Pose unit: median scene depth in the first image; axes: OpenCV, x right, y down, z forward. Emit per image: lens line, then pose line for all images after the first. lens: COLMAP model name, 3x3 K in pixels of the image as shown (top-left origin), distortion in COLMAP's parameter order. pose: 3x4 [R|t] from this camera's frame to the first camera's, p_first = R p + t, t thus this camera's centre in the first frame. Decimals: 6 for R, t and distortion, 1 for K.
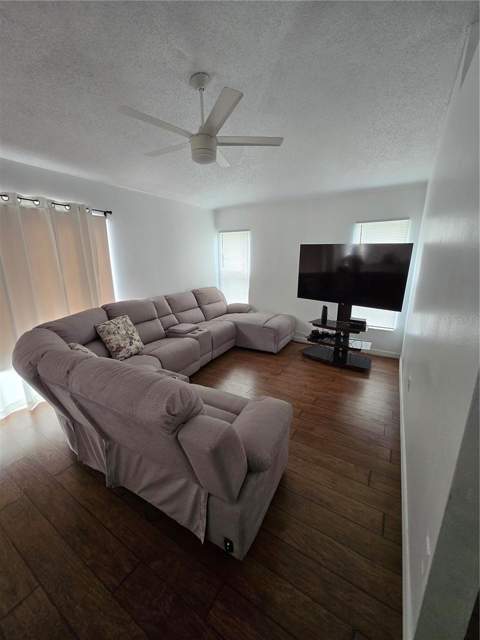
lens RADIAL K [[250.4, 0, 237.8], [0, 250.4, 318.4], [0, 0, 1]] dist [-0.001605, 0.000670]
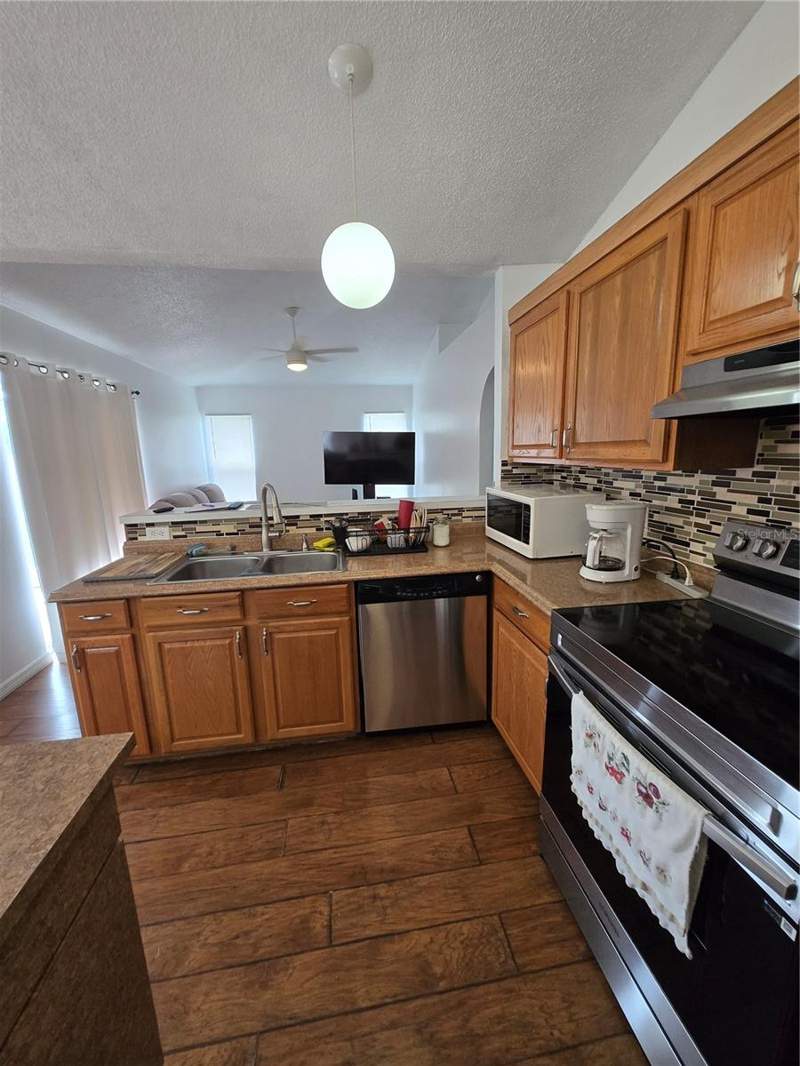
lens RADIAL K [[417.1, 0, 400.1], [0, 417.1, 530.8], [0, 0, 1]] dist [-0.001605, 0.000670]
pose [[0.776138, -0.129424, 0.617138, -0.819969], [0.164129, 0.986439, 0.000457, 0.211750], [-0.608828, 0.100935, 0.786855, -0.672681]]
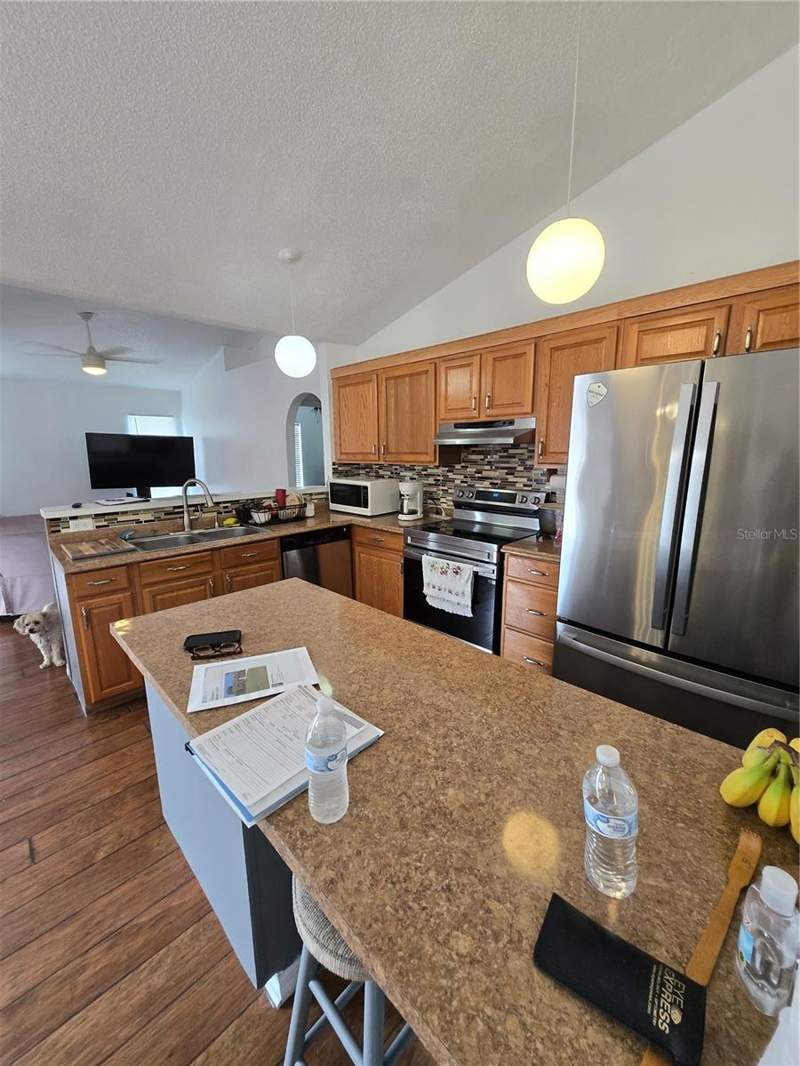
lens RADIAL K [[417.1, 0, 398.5], [0, 417.1, 530.3], [0, 0, 1]] dist [-0.001605, 0.000670]
pose [[0.243964, -0.178910, 0.953138, -1.398219], [0.232629, 0.964936, 0.121581, 0.203315], [-0.941470, 0.192067, 0.277029, -0.675631]]
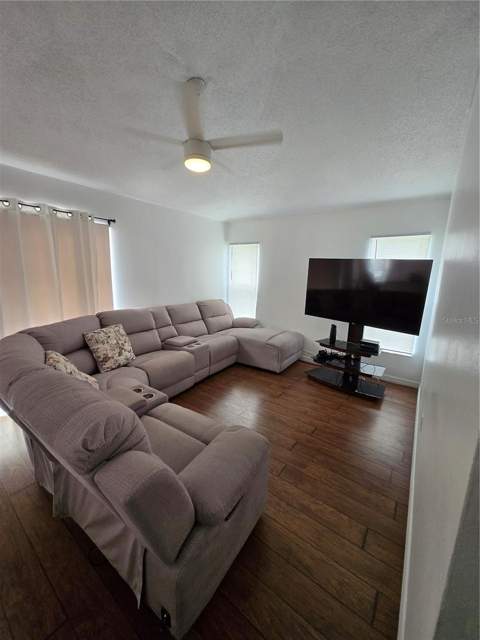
lens RADIAL K [[250.4, 0, 239.1], [0, 250.4, 318.0], [0, 0, 1]] dist [-0.001605, 0.000670]
pose [[0.995703, 0.047992, -0.079202, 0.094338], [-0.052418, 0.997121, -0.054782, -0.008445], [0.076345, 0.058699, 0.995352, 0.071183]]
